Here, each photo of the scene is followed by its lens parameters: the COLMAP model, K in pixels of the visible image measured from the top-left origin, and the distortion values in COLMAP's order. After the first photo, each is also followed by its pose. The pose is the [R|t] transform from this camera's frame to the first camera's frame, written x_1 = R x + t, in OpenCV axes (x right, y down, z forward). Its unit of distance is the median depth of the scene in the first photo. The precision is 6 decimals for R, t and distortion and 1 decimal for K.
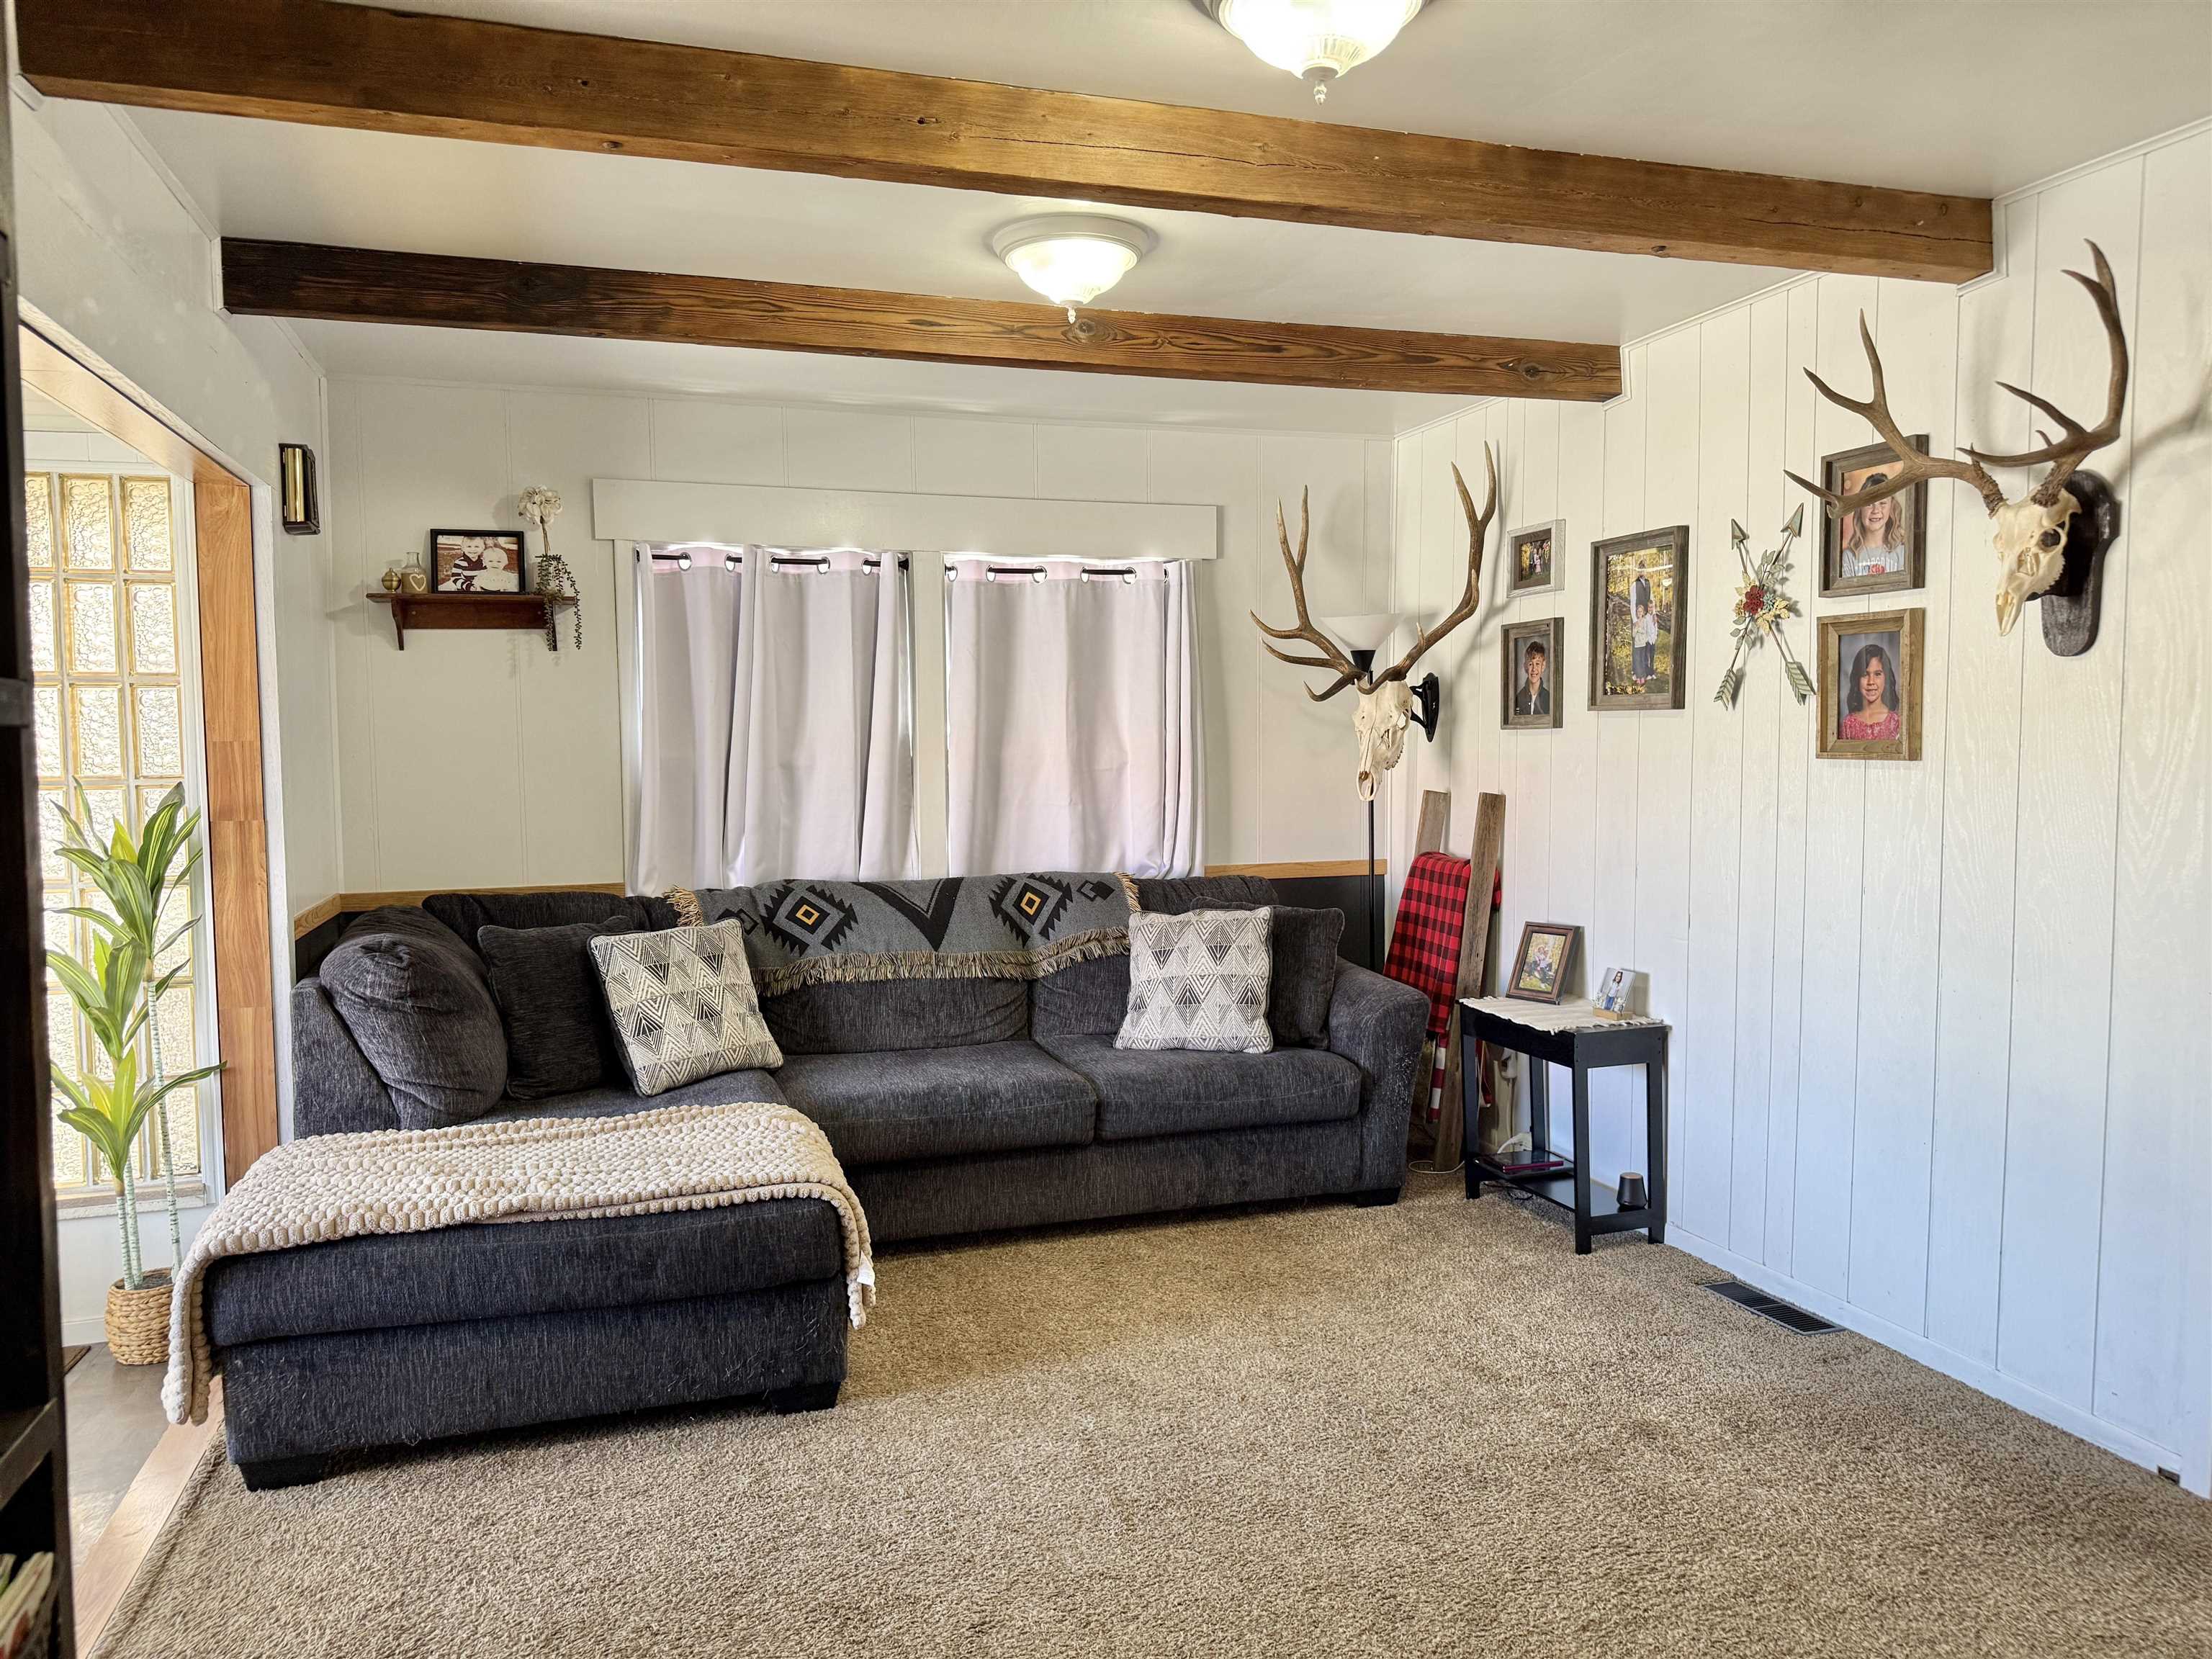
lens RADIAL K [[1559.8, 0, 1116.2], [0, 1559.8, 832.9], [0, 0, 1]] dist [0.070890, -0.090406]
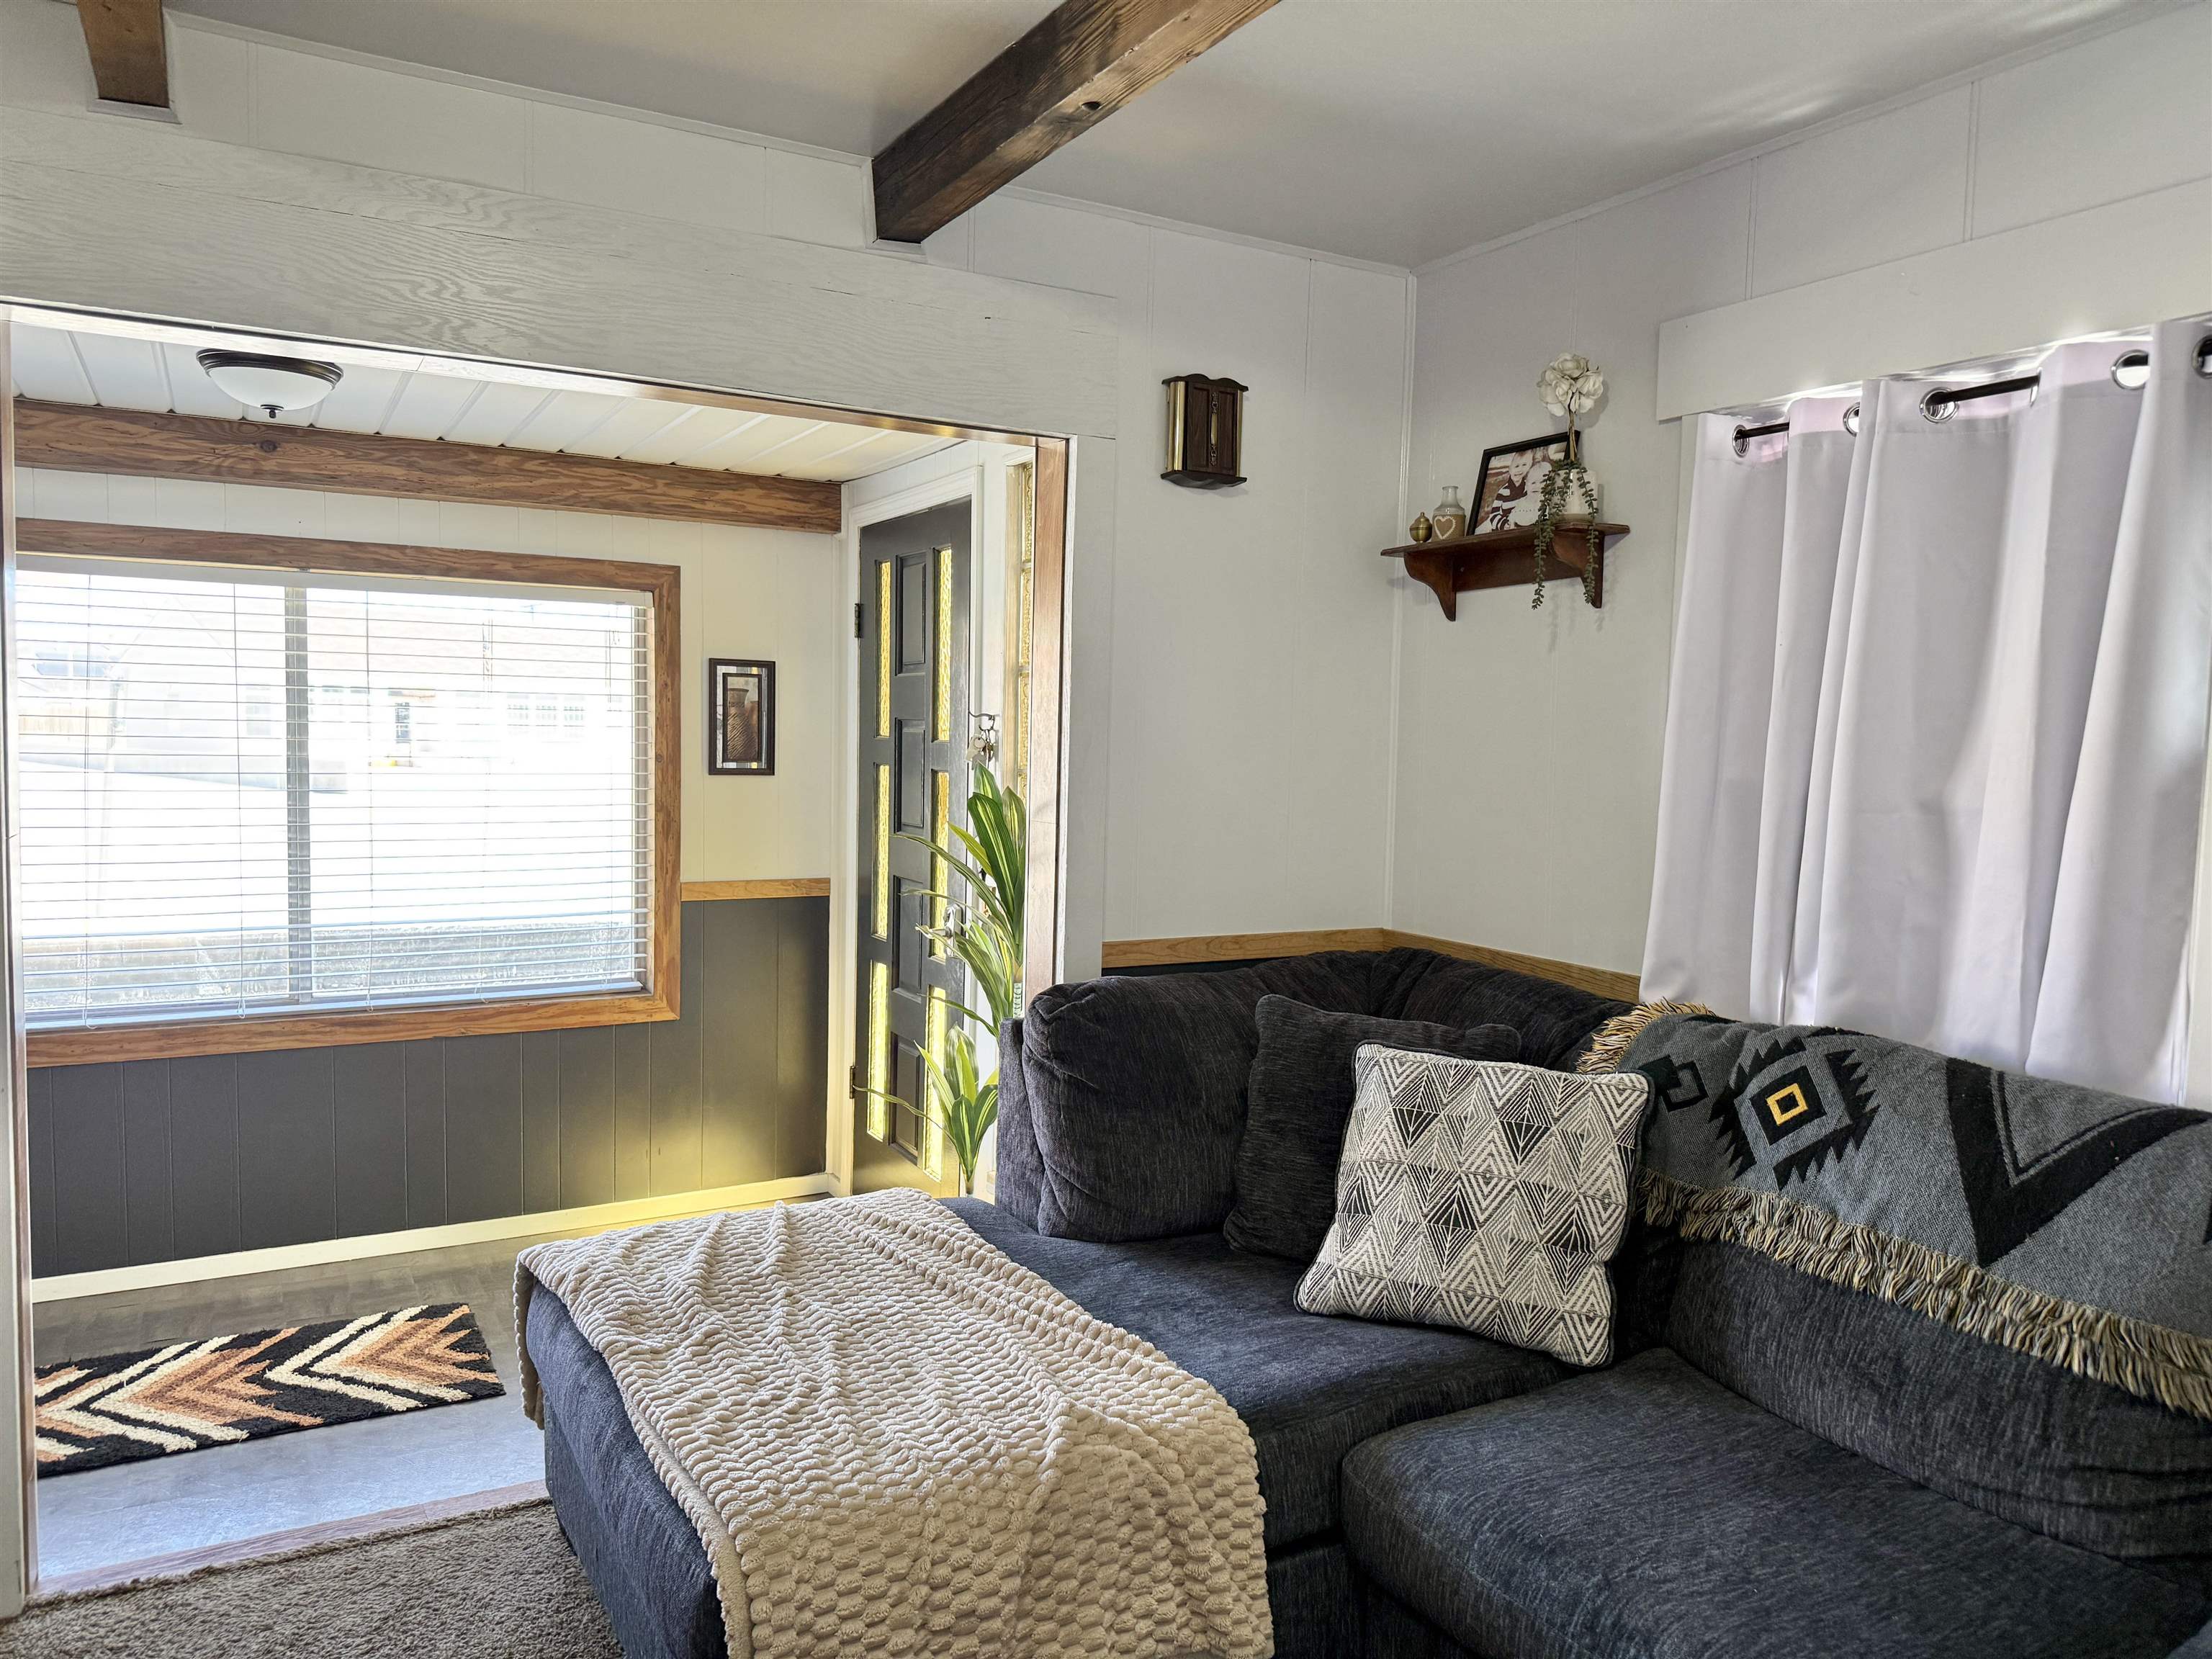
lens RADIAL K [[1559.8, 0, 1105.2], [0, 1559.8, 822.2], [0, 0, 1]] dist [0.070890, -0.090406]
pose [[0.200933, 0.071481, -0.976994, 0.247577], [-0.084622, 0.994873, 0.055386, -0.047090], [0.975943, 0.071546, 0.205951, 0.686596]]
